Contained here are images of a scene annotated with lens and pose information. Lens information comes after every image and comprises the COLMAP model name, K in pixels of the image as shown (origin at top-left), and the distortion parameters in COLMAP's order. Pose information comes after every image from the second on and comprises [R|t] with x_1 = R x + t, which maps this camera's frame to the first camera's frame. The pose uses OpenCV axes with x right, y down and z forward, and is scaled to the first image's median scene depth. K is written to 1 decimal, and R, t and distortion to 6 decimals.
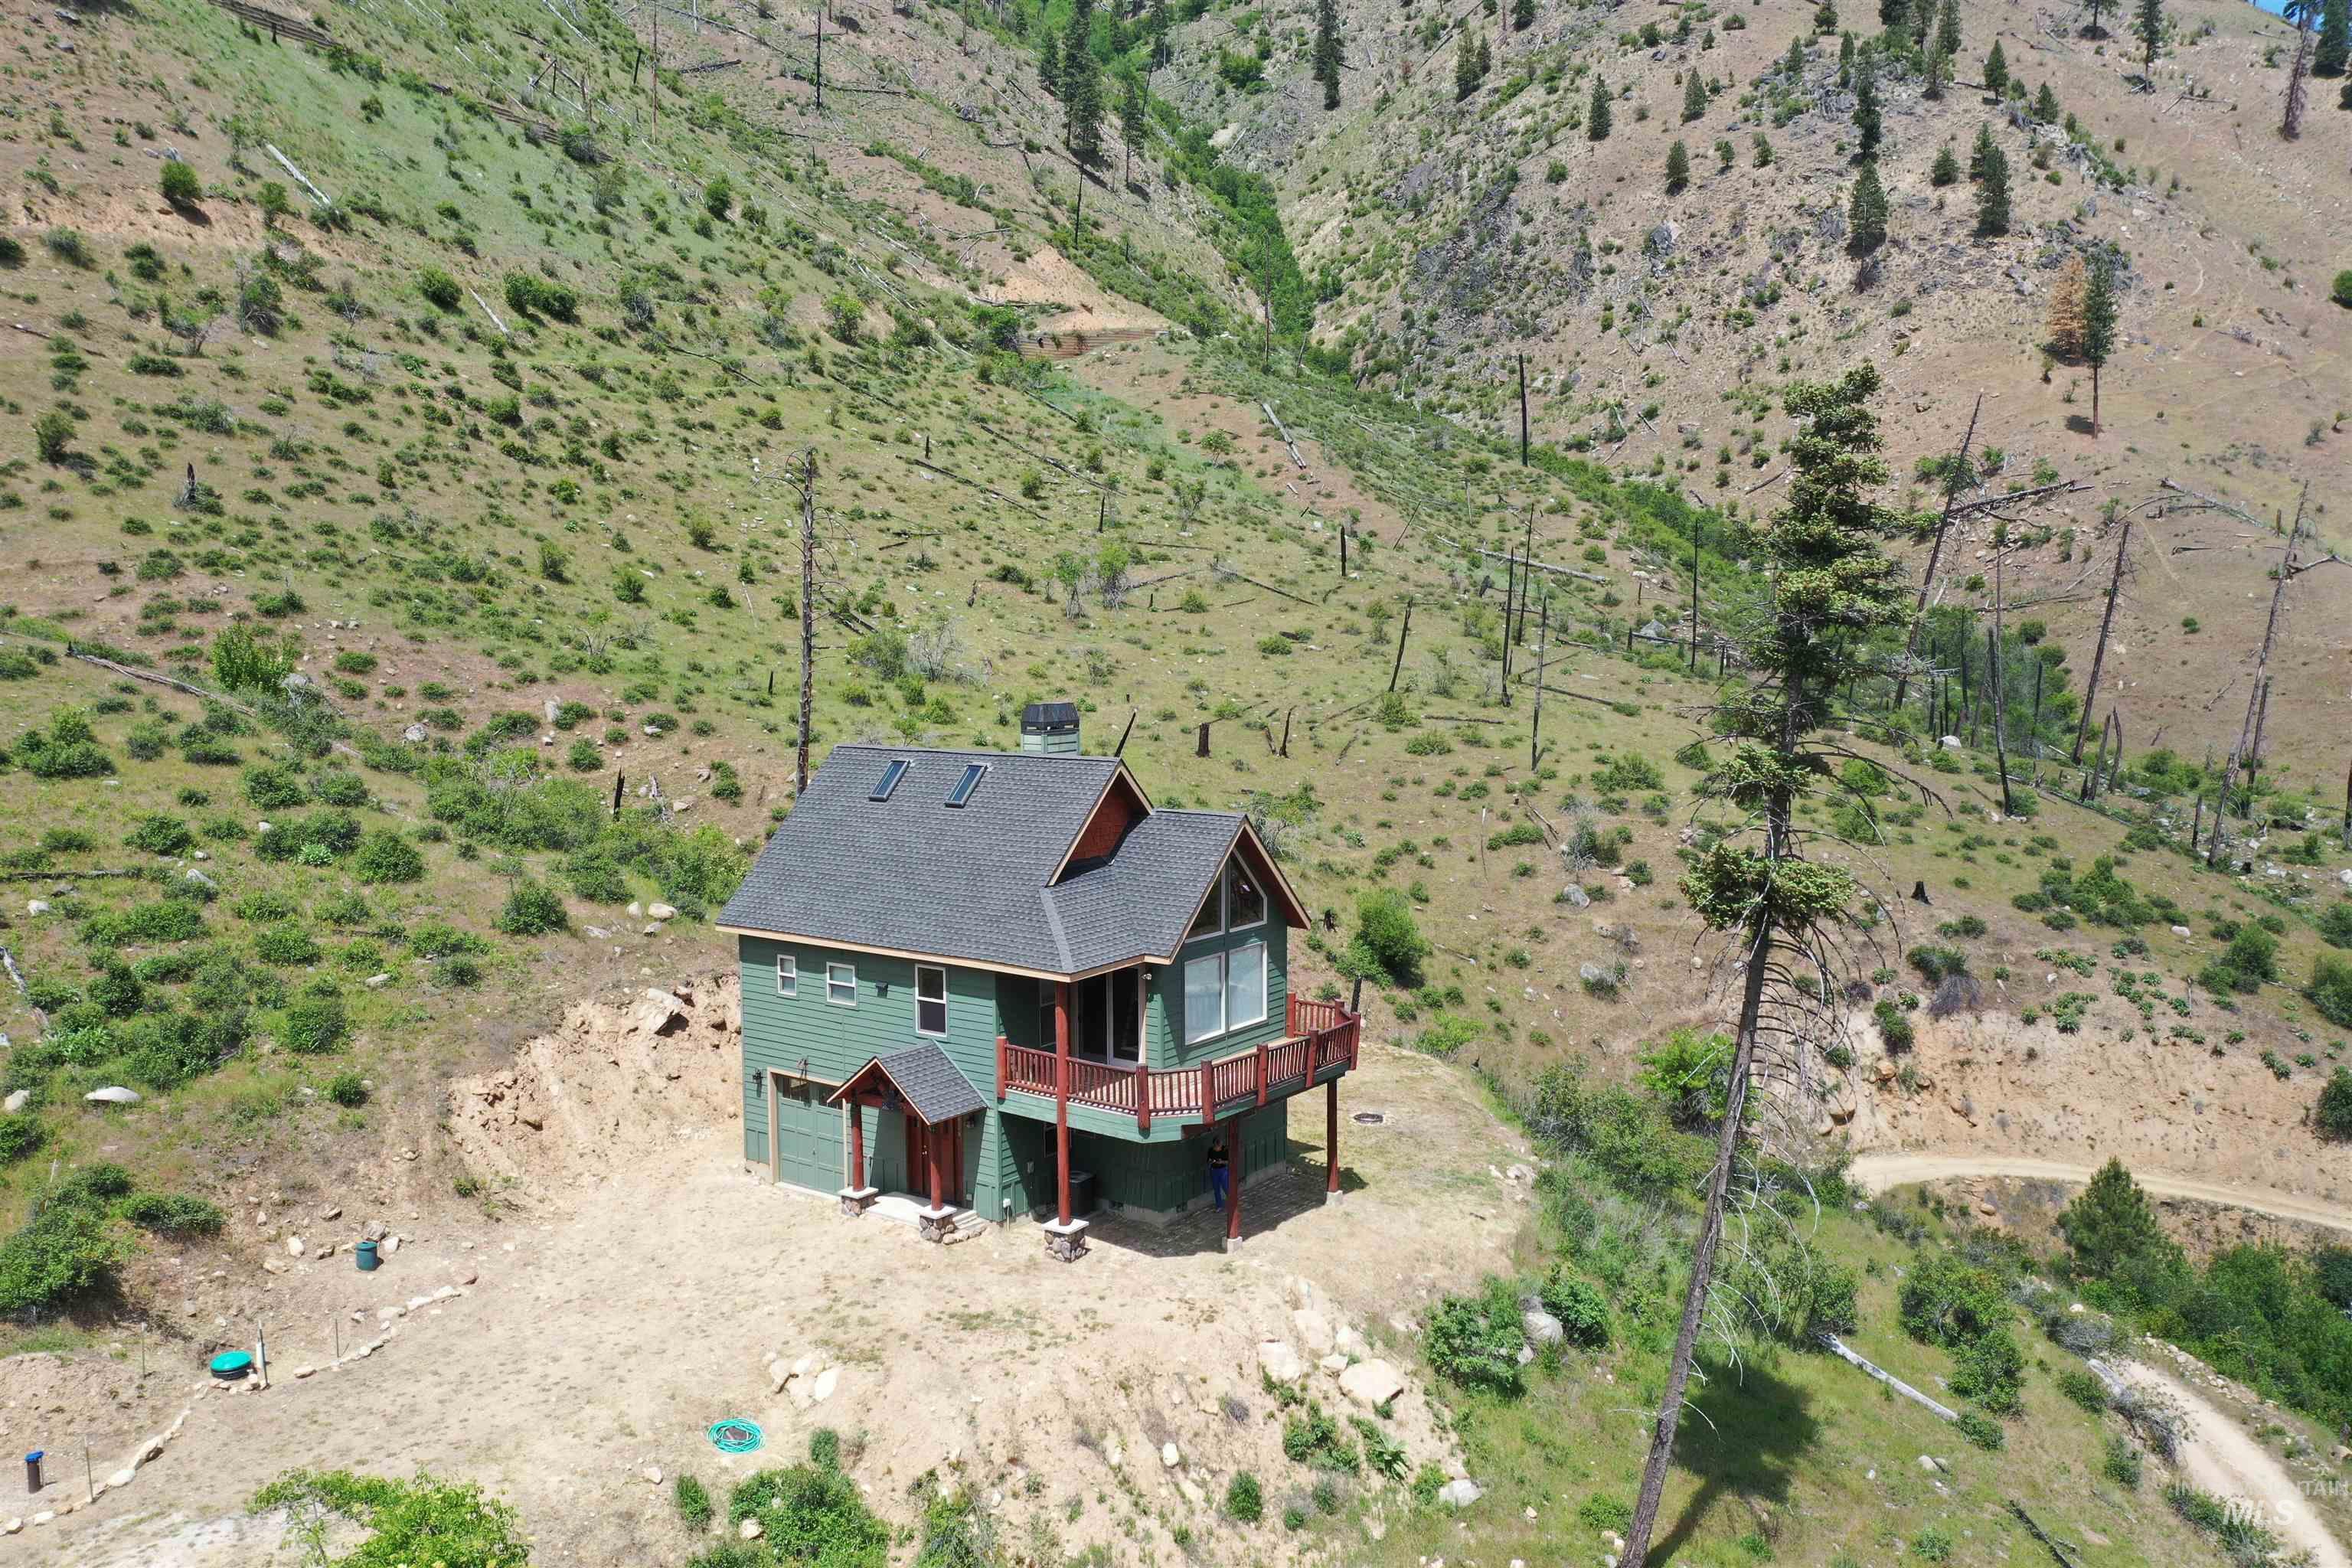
lens RADIAL K [[1849.2, 0, 1175.4], [0, 1849.2, 771.1], [0, 0, 1]] dist [-0.000662, -0.003974]
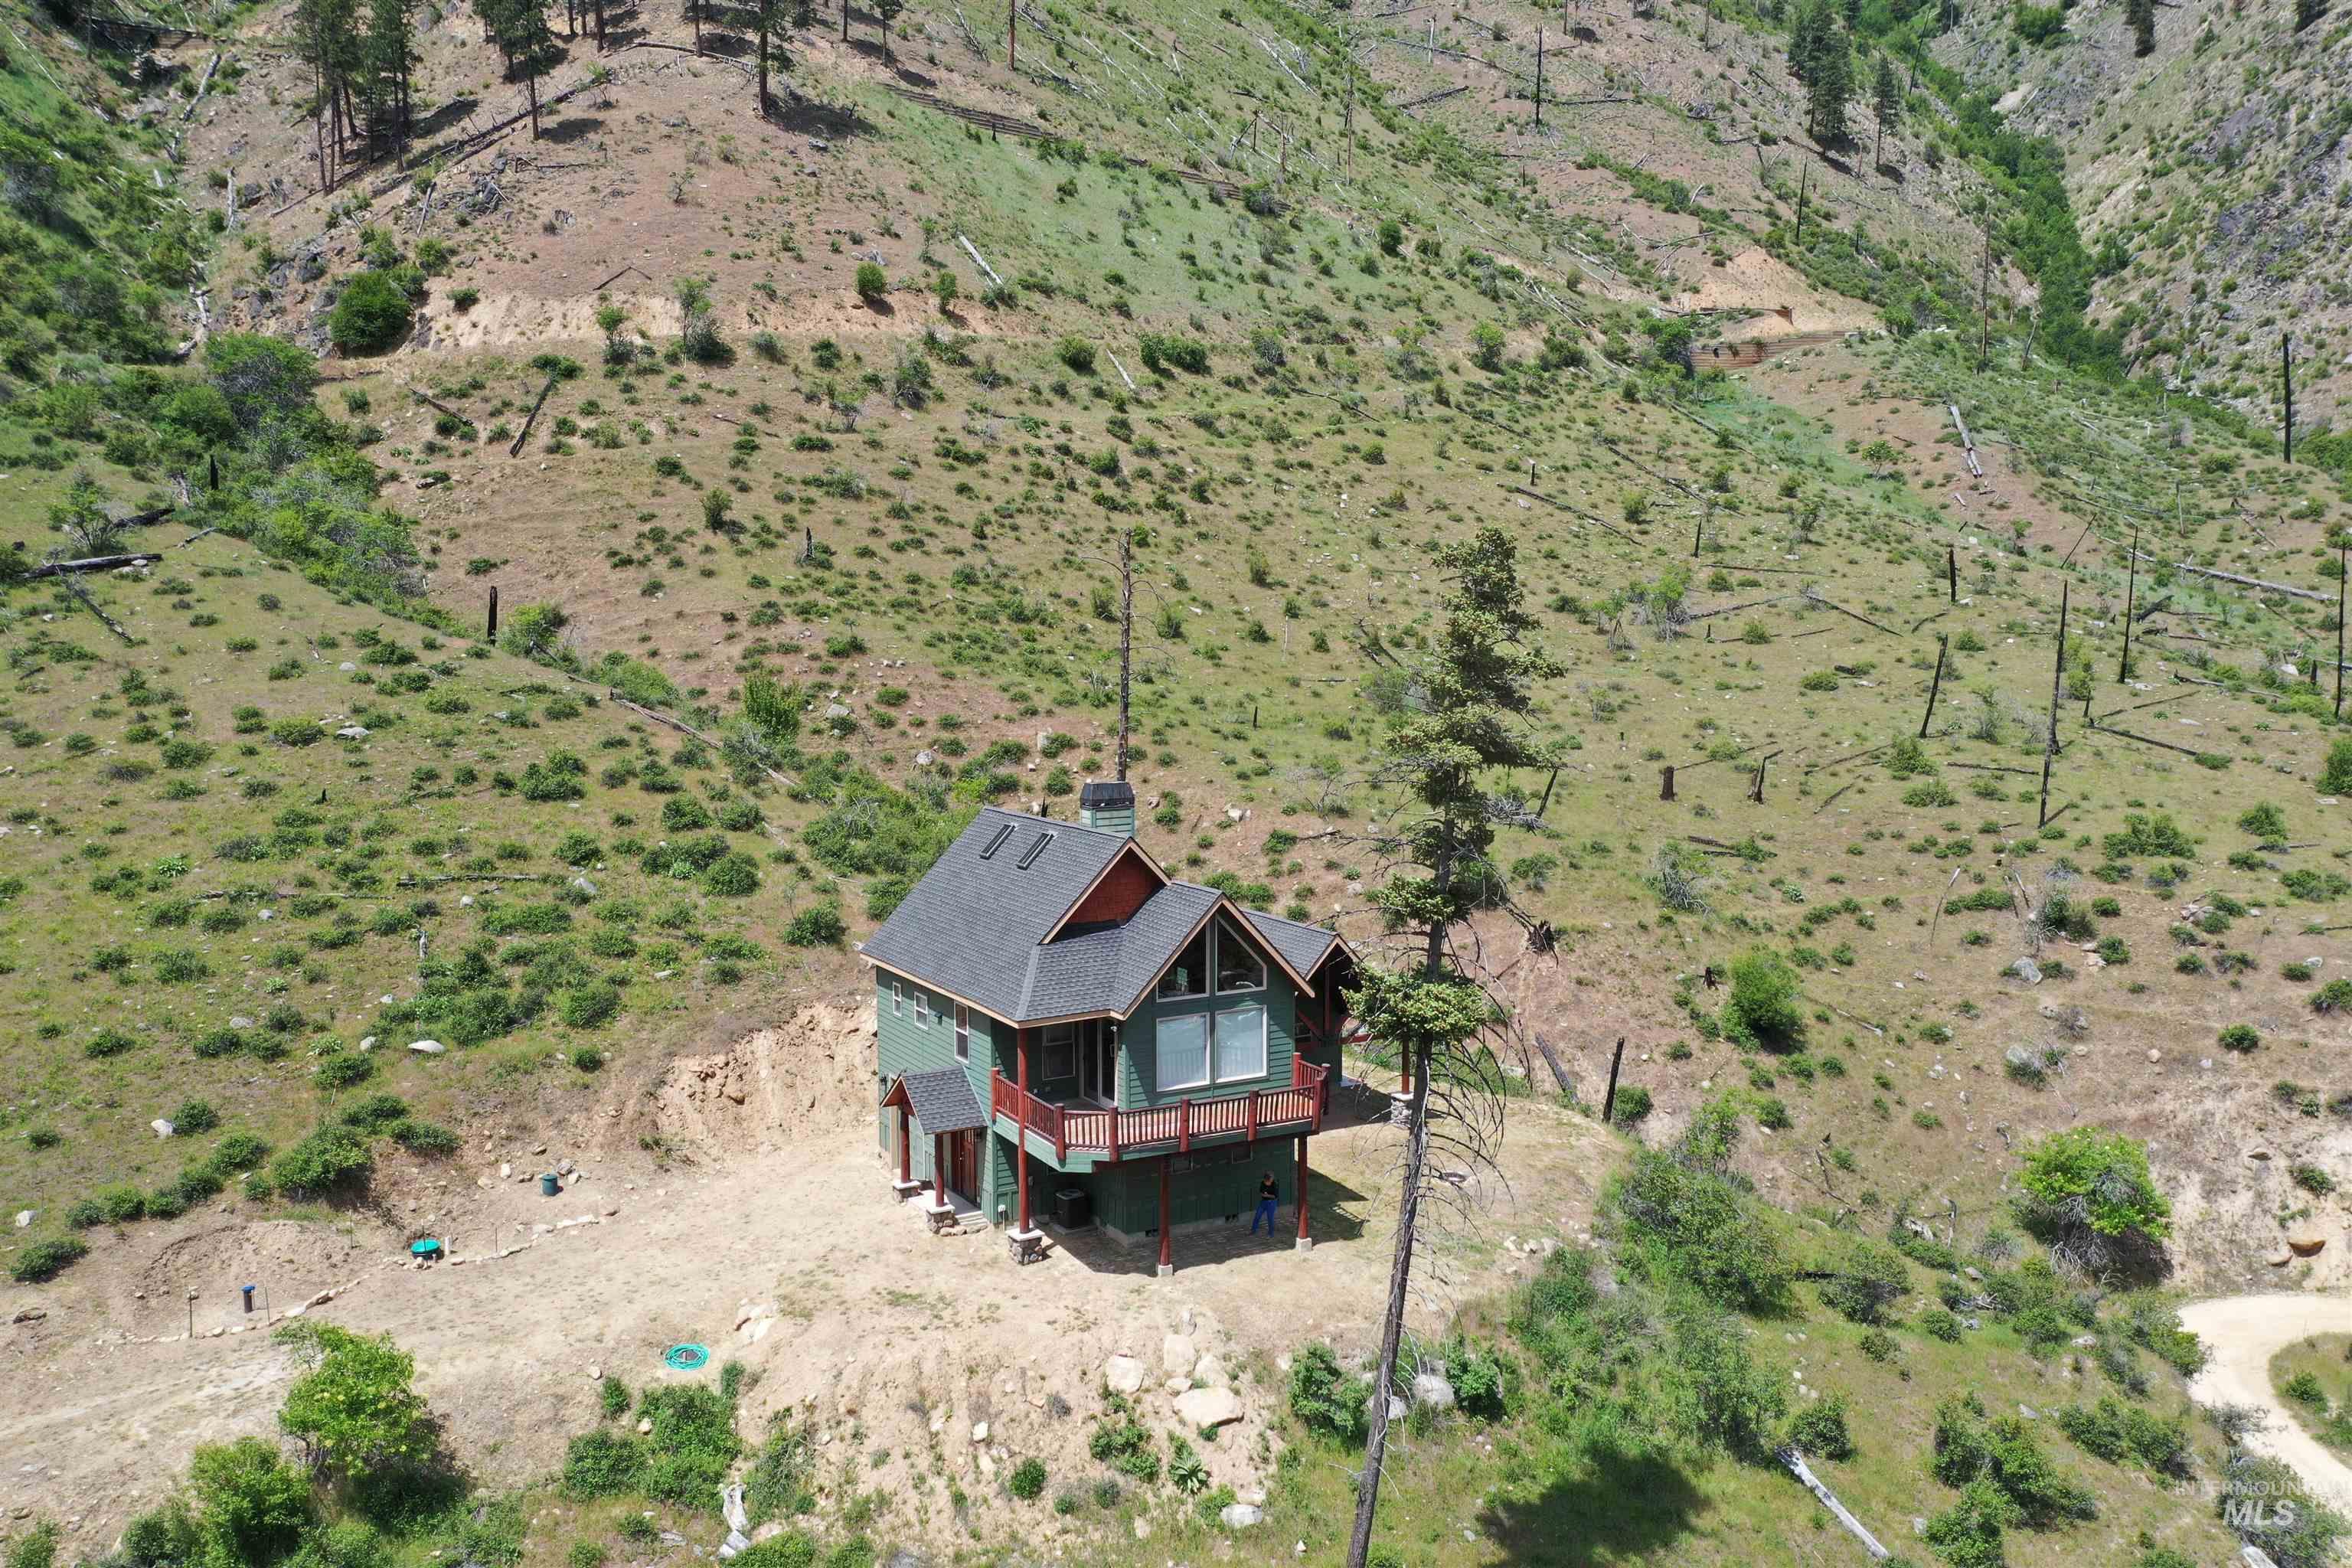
lens RADIAL K [[1849.2, 0, 1175.4], [0, 1849.2, 771.1], [0, 0, 1]] dist [-0.000662, -0.003974]
pose [[0.912322, 0.034165, -0.408046, 0.151024], [-0.033894, 0.999394, 0.007897, -0.018578], [0.408069, 0.006625, 0.912927, -0.011789]]
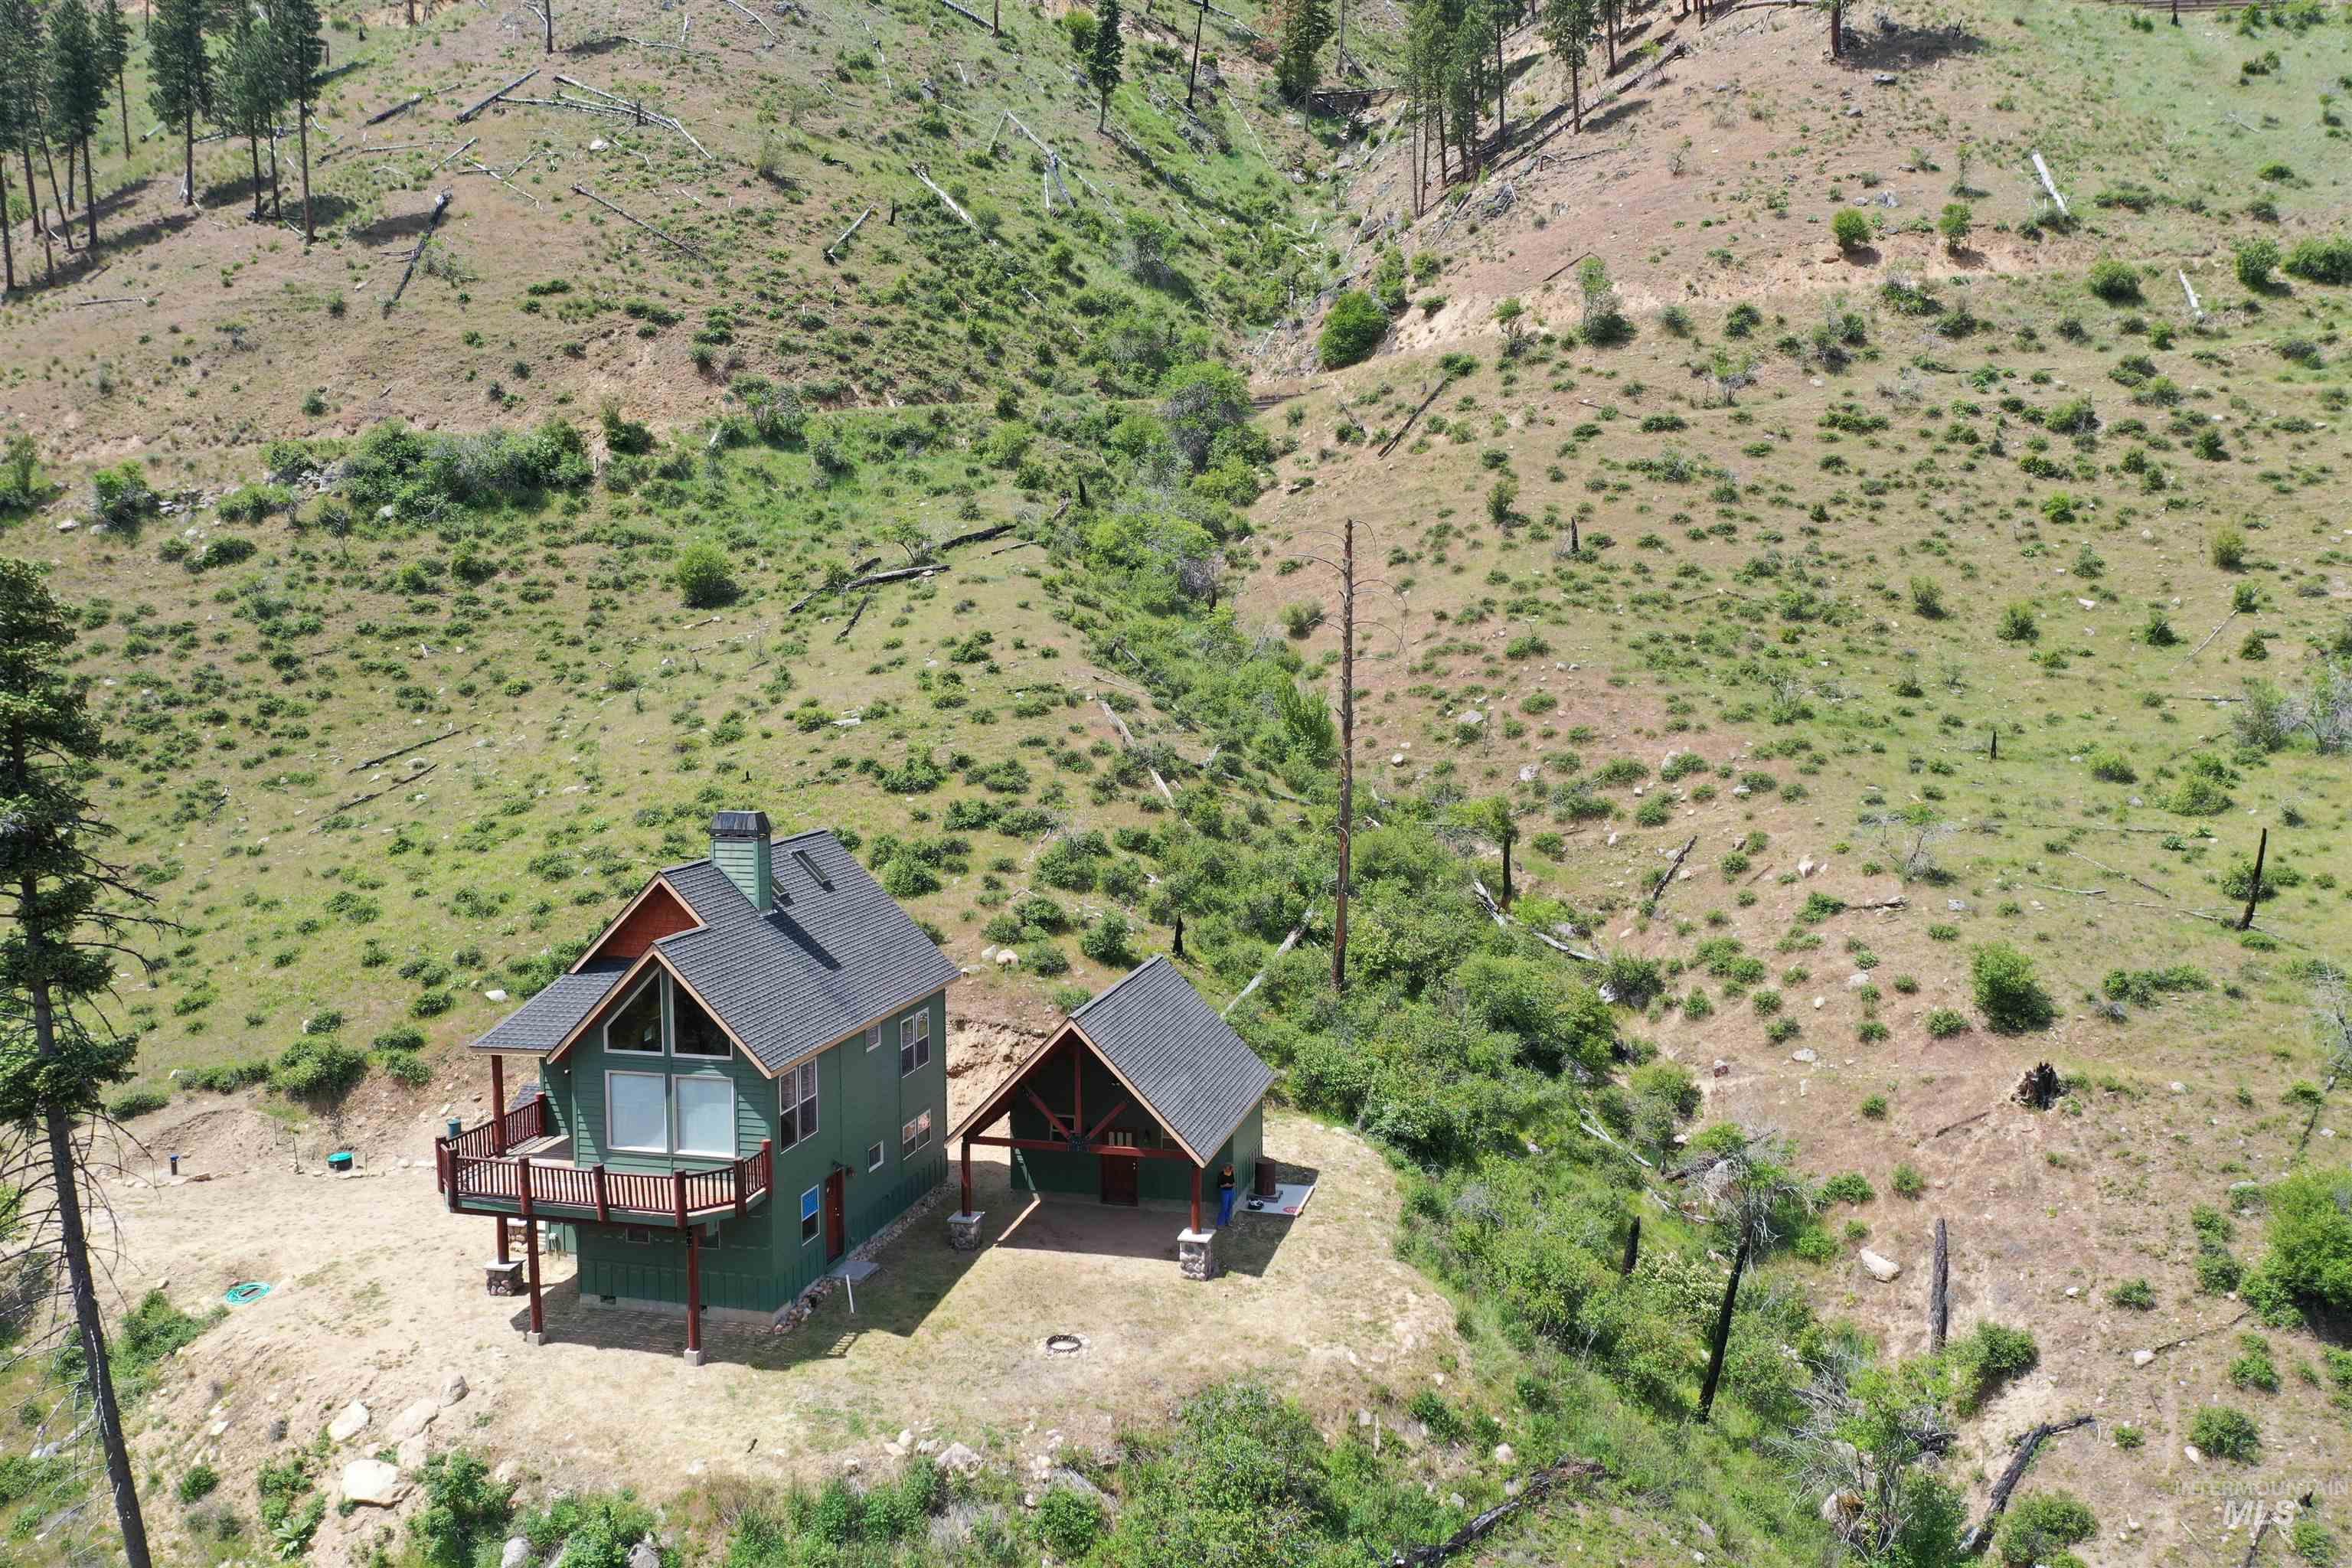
lens RADIAL K [[1849.2, 0, 1175.4], [0, 1849.2, 771.1], [0, 0, 1]] dist [-0.000662, -0.003974]
pose [[0.364606, 0.079035, -0.927802, 0.345074], [-0.070171, 0.995890, 0.057259, -0.047295], [0.928514, 0.044227, 0.368654, 0.287384]]
